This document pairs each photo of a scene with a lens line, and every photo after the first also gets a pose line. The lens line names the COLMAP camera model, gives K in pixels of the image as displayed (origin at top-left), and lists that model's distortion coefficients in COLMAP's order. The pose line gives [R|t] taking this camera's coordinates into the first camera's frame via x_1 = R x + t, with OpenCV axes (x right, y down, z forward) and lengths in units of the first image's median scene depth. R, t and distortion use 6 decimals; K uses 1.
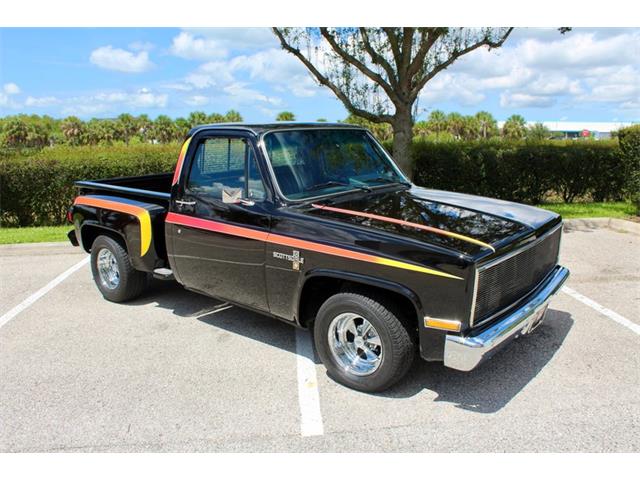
lens RADIAL K [[535.9, 0, 319.4], [0, 535.9, 241.7], [0, 0, 1]] dist [-0.165194, 0.149483]
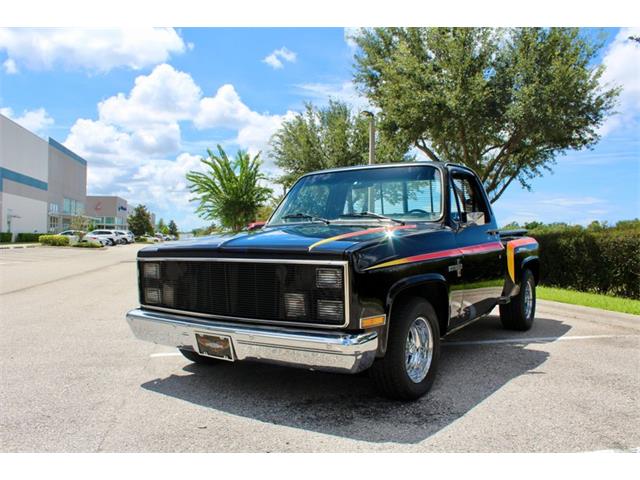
lens RADIAL K [[535.9, 0, 319.4], [0, 535.9, 241.7], [0, 0, 1]] dist [-0.165194, 0.149483]
pose [[0.075656, 0.019518, -0.996943, 0.415311], [-0.203688, 0.979029, 0.003710, -0.021760], [0.976108, 0.202785, 0.078045, 0.334273]]
